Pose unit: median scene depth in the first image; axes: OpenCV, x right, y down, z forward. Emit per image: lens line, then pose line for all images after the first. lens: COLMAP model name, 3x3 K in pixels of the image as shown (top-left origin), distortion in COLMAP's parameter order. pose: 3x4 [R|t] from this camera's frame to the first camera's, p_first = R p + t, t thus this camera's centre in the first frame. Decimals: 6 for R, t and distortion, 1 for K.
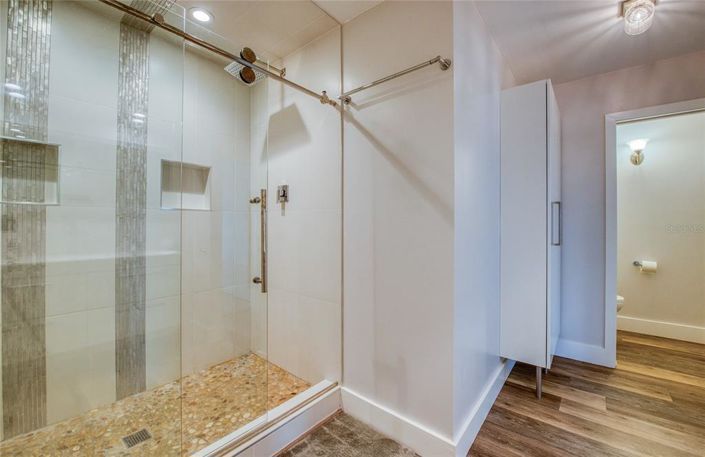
lens RADIAL K [[296.2, 0, 352.5], [0, 296.2, 228.5], [0, 0, 1]] dist [0.000821, 0.000124]
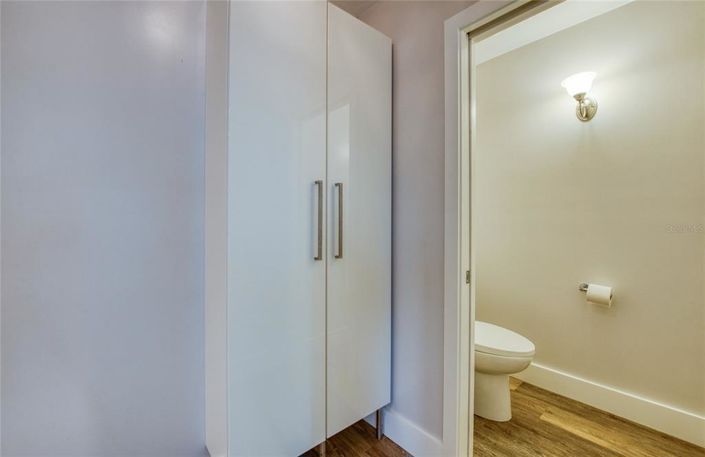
lens RADIAL K [[296.2, 0, 352.5], [0, 296.2, 228.5], [0, 0, 1]] dist [0.000821, 0.000124]
pose [[0.978189, 0.004984, -0.207656, 0.652172], [-0.001989, 0.999891, 0.014627, -0.008463], [0.207706, -0.013894, 0.978093, 0.337874]]
